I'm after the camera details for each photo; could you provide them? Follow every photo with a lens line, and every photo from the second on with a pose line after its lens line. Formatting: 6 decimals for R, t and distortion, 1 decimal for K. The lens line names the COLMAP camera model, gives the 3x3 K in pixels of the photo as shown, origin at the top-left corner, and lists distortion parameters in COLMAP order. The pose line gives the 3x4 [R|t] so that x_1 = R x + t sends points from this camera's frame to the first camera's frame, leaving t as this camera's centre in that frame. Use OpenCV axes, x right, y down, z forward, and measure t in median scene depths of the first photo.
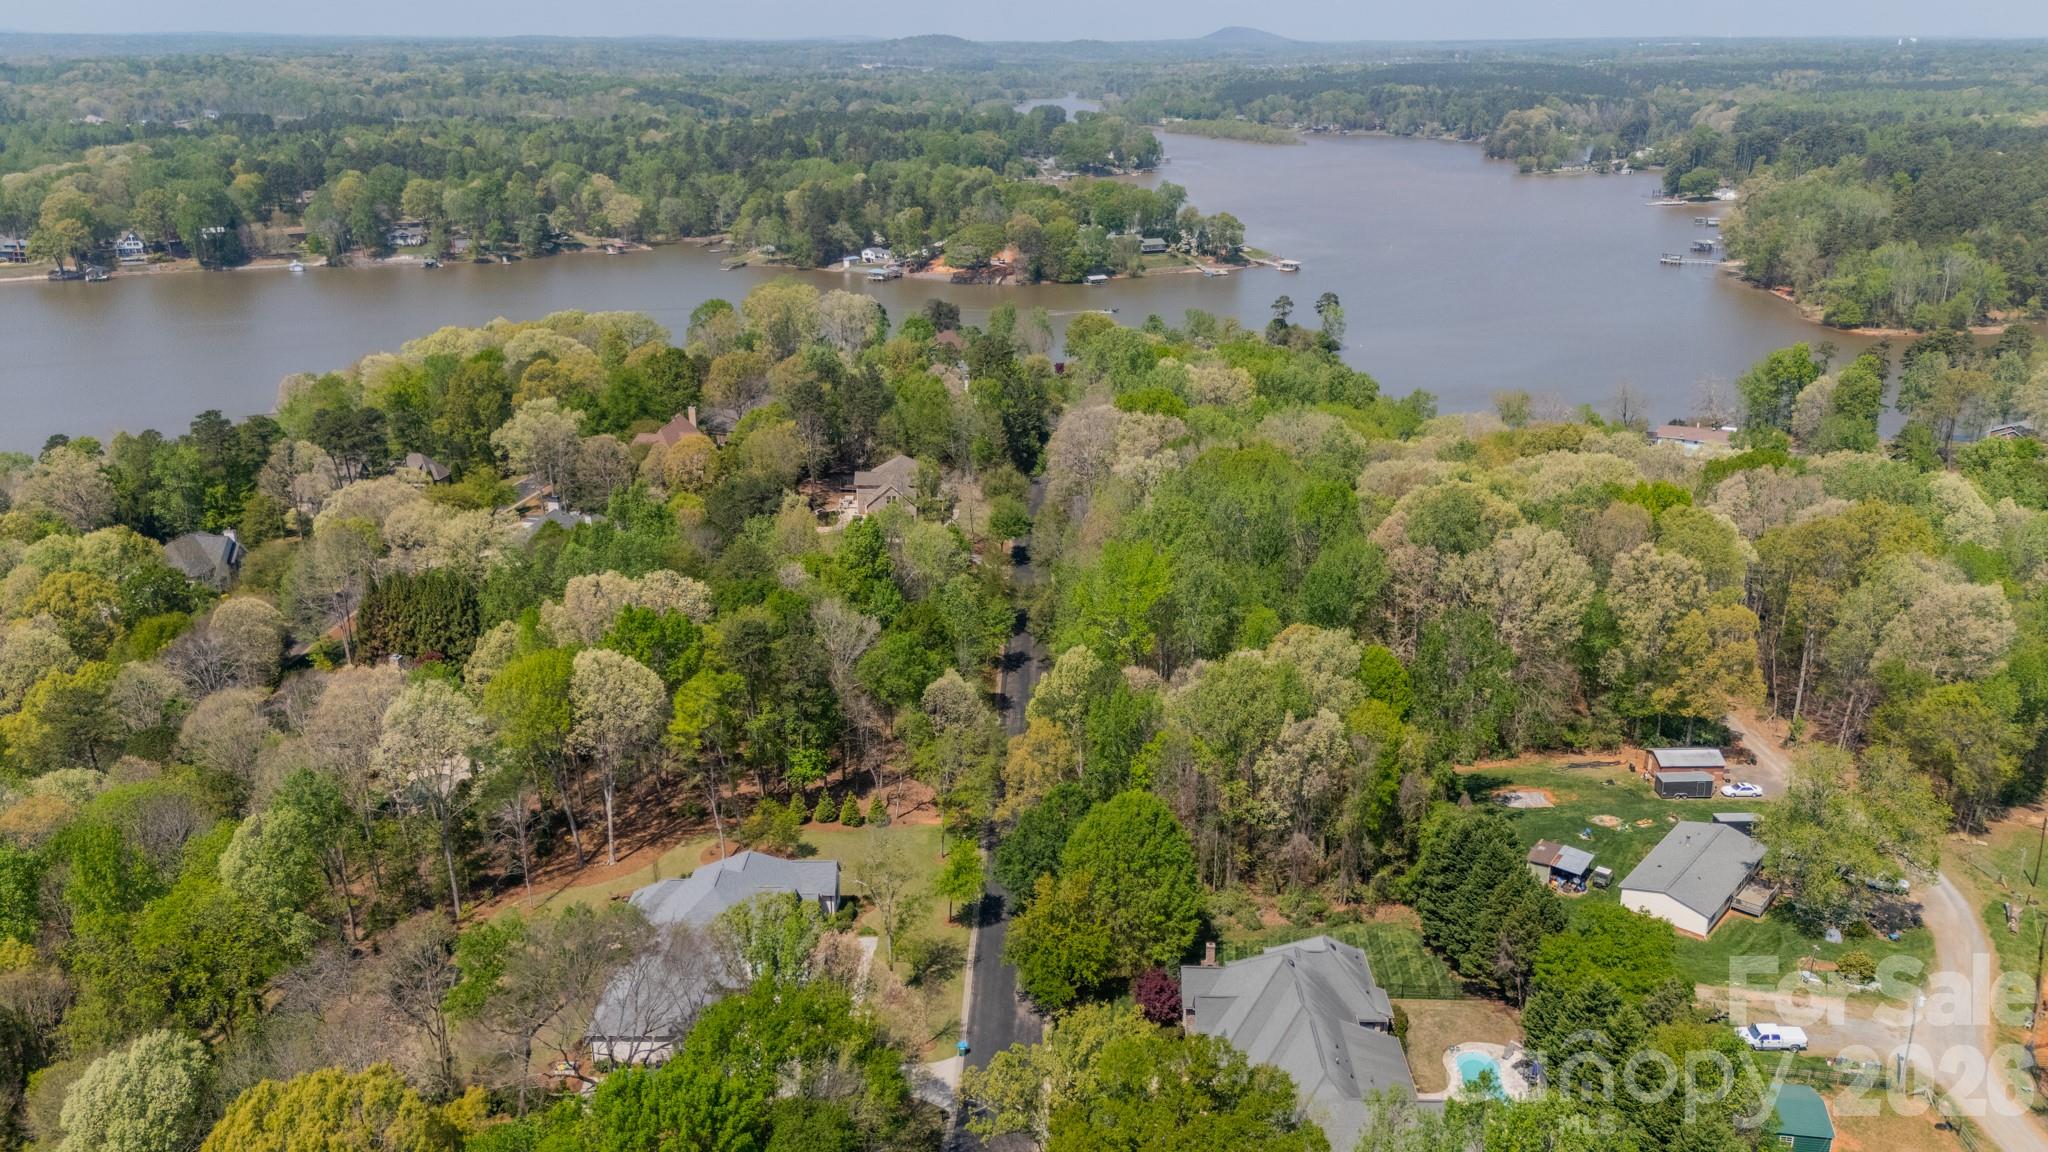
lens RADIAL K [[1530.7, 0, 1024.0], [0, 1530.7, 576.0], [0, 0, 1]] dist [0.085957, -0.089652]
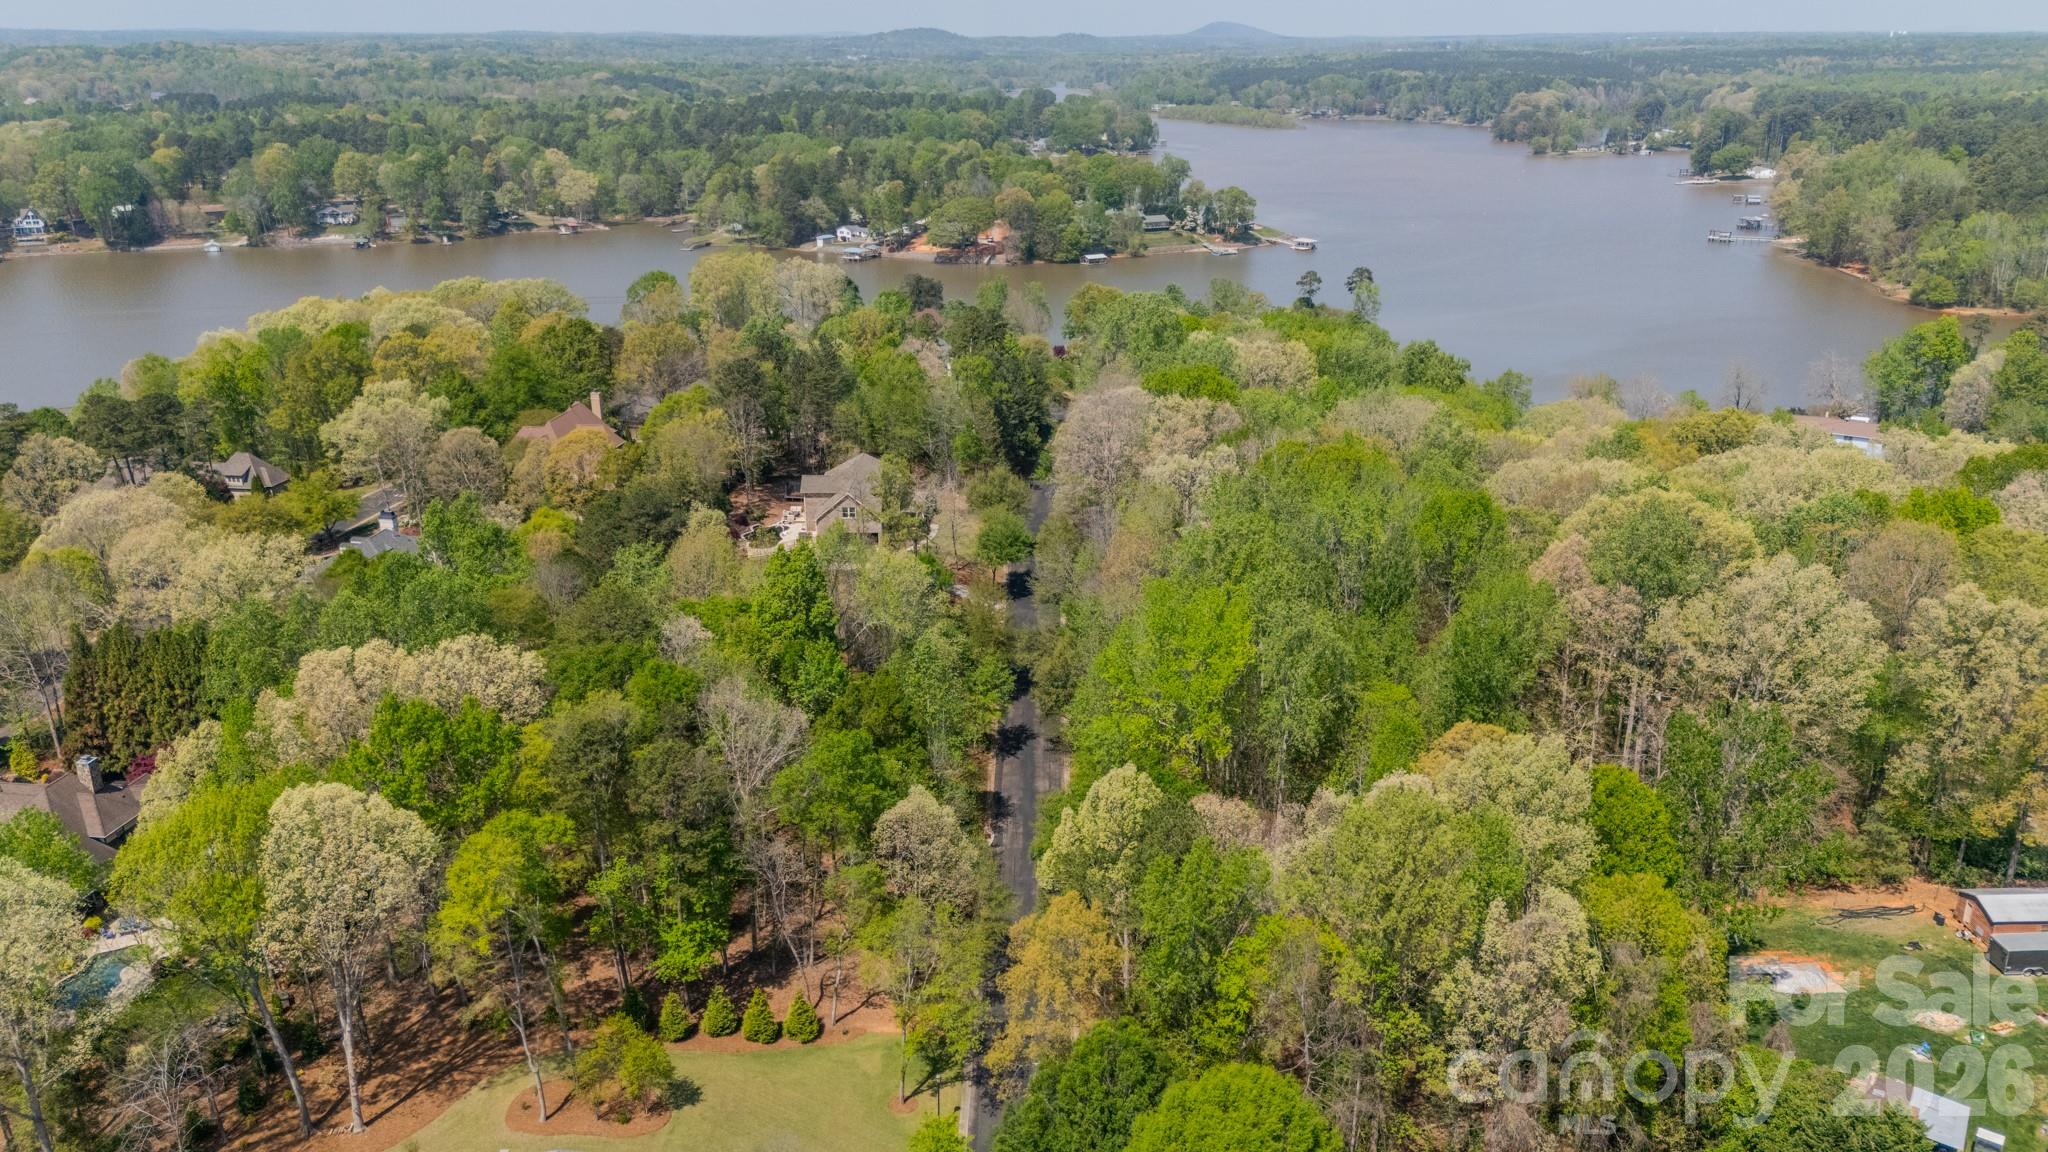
lens RADIAL K [[1517.0, 0, 1025.8], [0, 1517.0, 568.3], [0, 0, 1]] dist [0.083824, -0.089288]
pose [[0.999955, -0.003586, 0.008812, -0.002178], [0.003604, 0.999991, -0.002023, -0.008289], [-0.008805, 0.002055, 0.999959, 0.100429]]
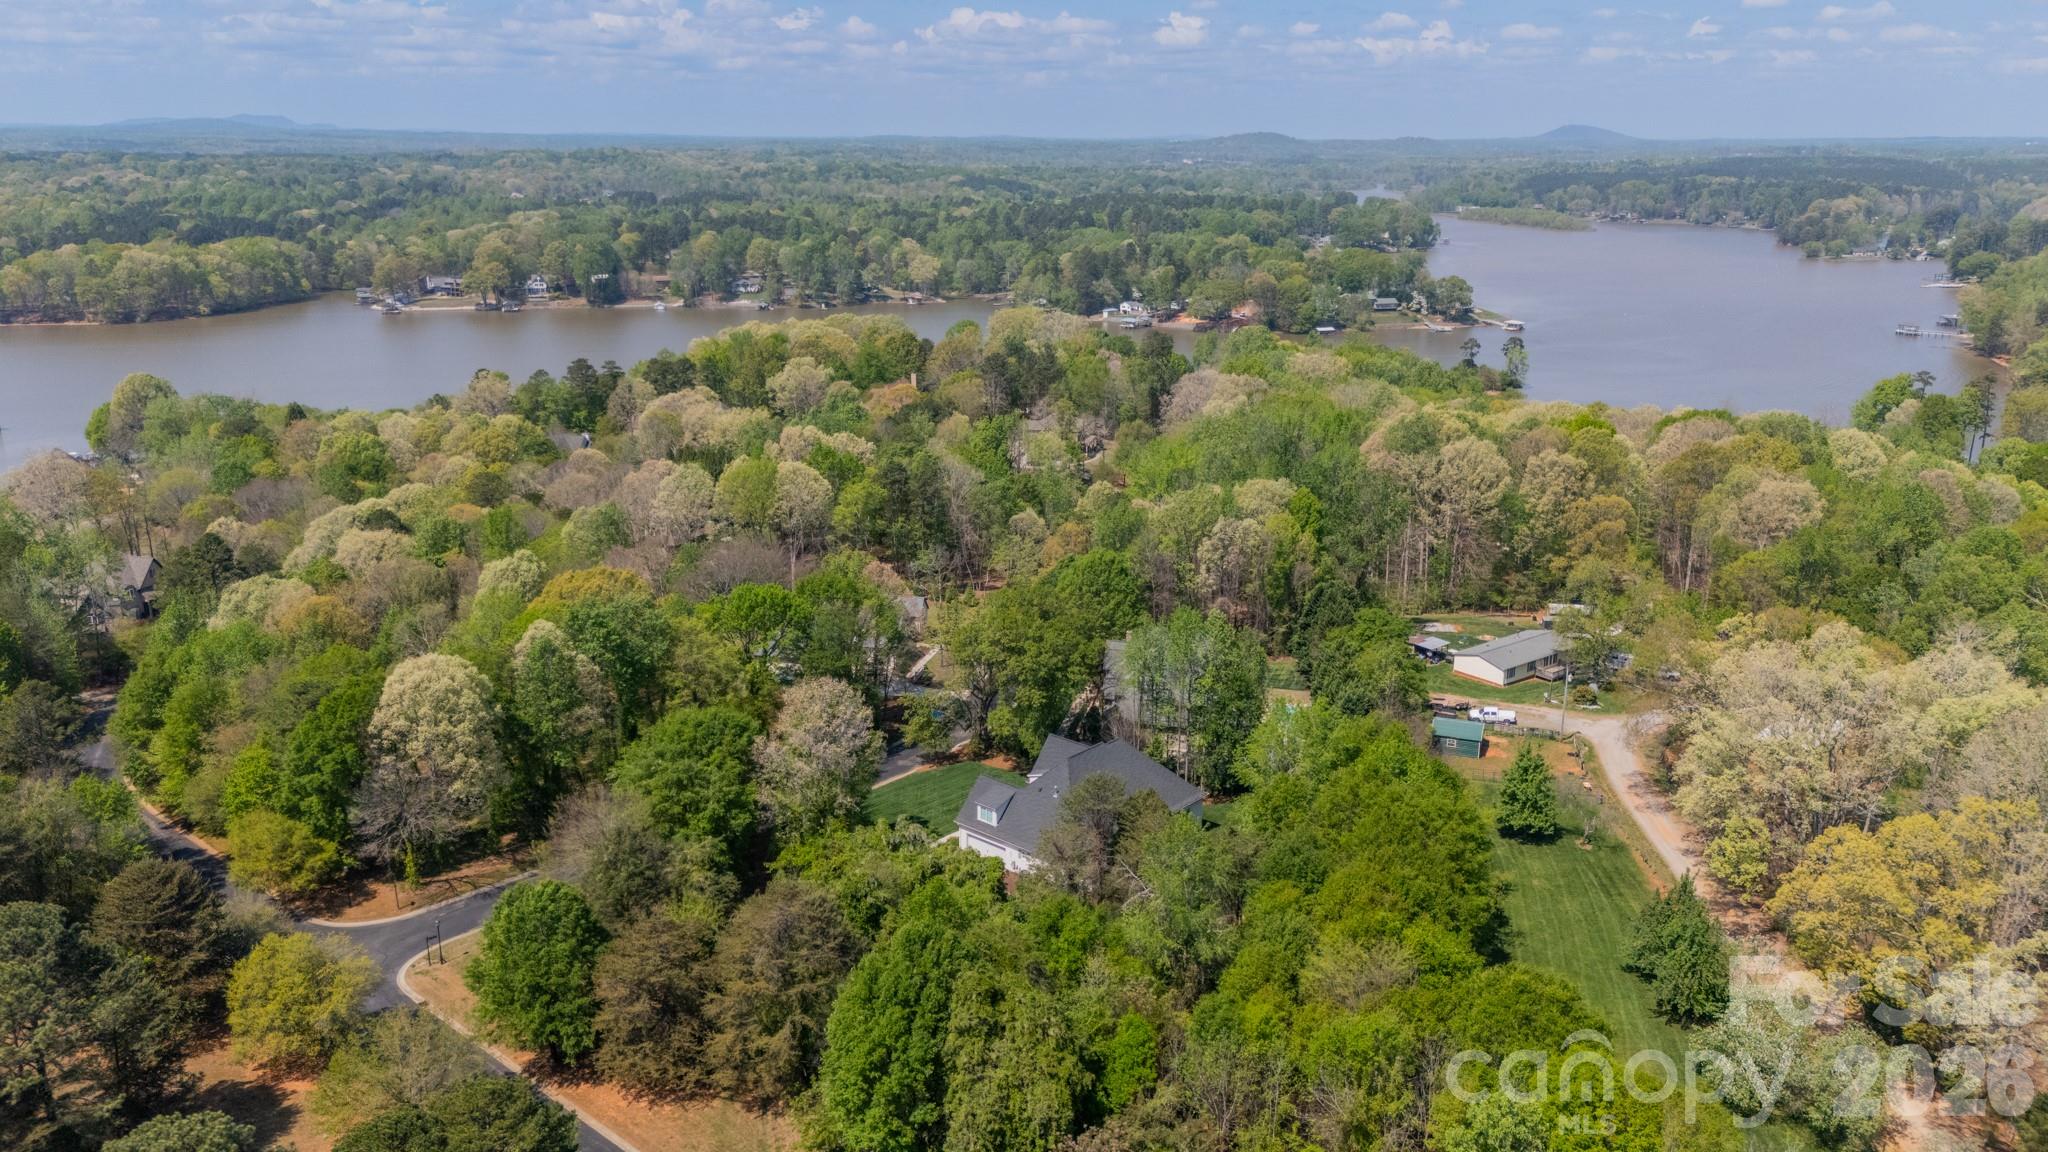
lens RADIAL K [[1530.7, 0, 1024.0], [0, 1530.7, 576.0], [0, 0, 1]] dist [0.085957, -0.089652]
pose [[0.978073, 0.060592, -0.199254, 0.066848], [-0.072300, 0.996026, -0.052007, 0.055993], [0.195311, 0.065273, 0.978567, -0.115491]]
